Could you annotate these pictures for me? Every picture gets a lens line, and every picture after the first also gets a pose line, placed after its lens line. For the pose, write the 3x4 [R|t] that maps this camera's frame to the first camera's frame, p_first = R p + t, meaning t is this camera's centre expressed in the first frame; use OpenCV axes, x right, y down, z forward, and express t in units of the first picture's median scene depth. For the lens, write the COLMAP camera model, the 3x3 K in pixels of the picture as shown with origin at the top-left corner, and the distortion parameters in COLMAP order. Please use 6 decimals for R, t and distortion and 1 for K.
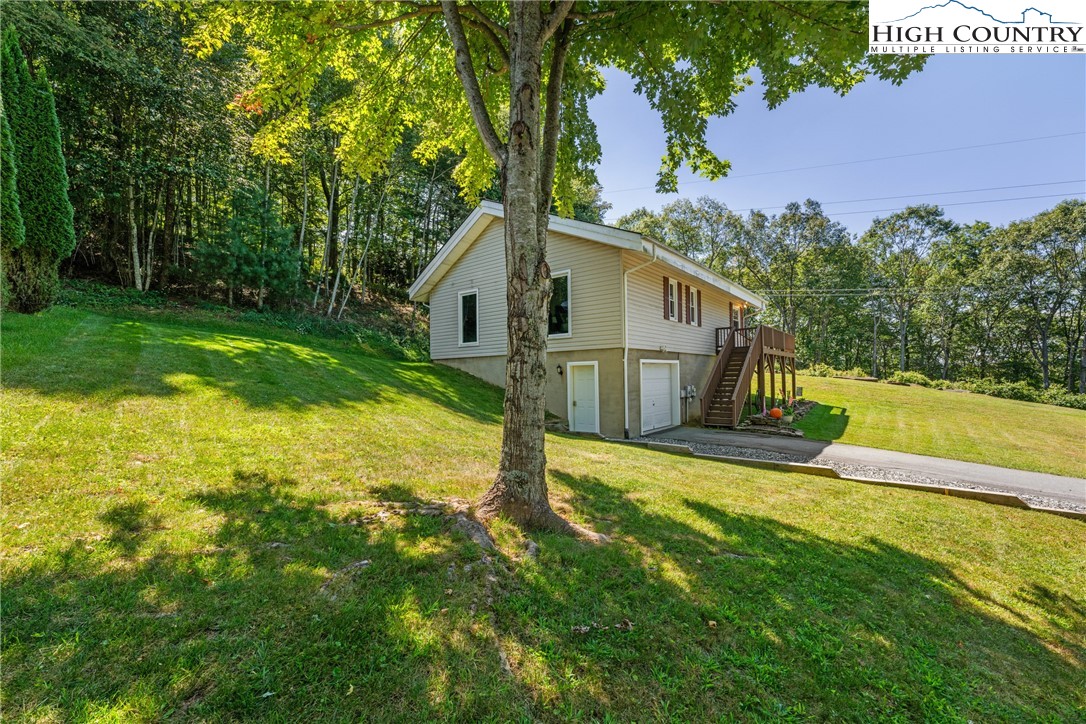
lens RADIAL K [[428.8, 0, 541.8], [0, 428.8, 365.5], [0, 0, 1]] dist [-0.002066, -0.000077]
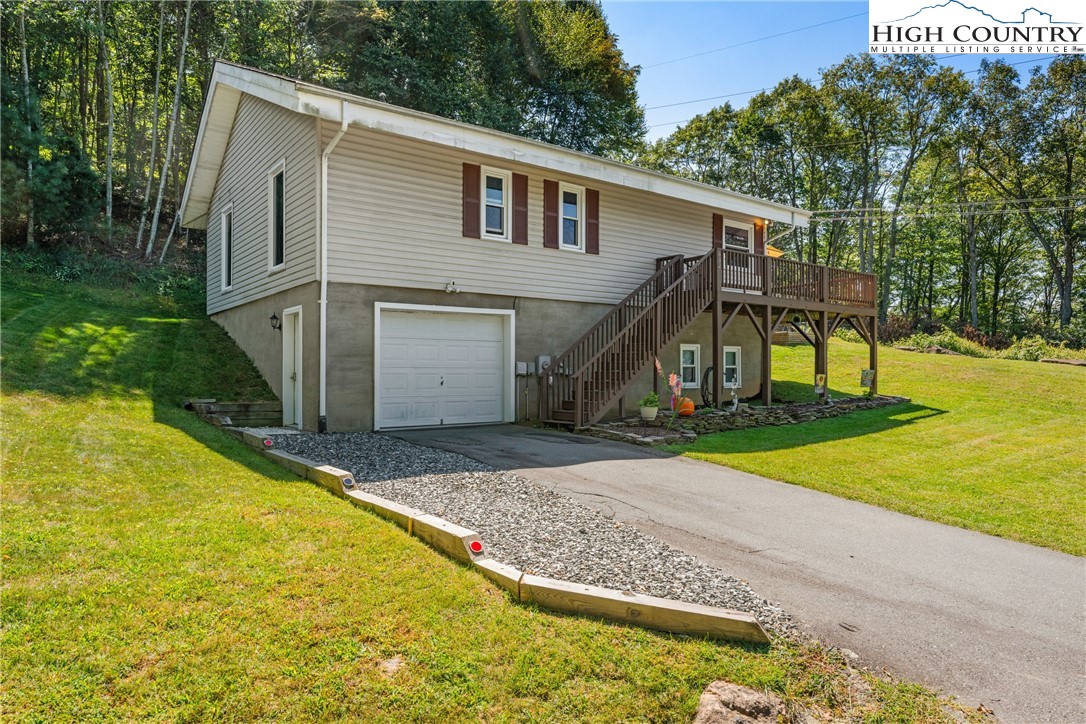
lens RADIAL K [[679.4, 0, 543.0], [0, 679.4, 362.0], [0, 0, 1]] dist [-0.004213, -0.001859]
pose [[0.972342, 0.009754, -0.233356, 0.489636], [-0.007150, 0.999902, 0.012003, 0.039934], [0.233451, -0.010003, 0.972317, 0.103344]]
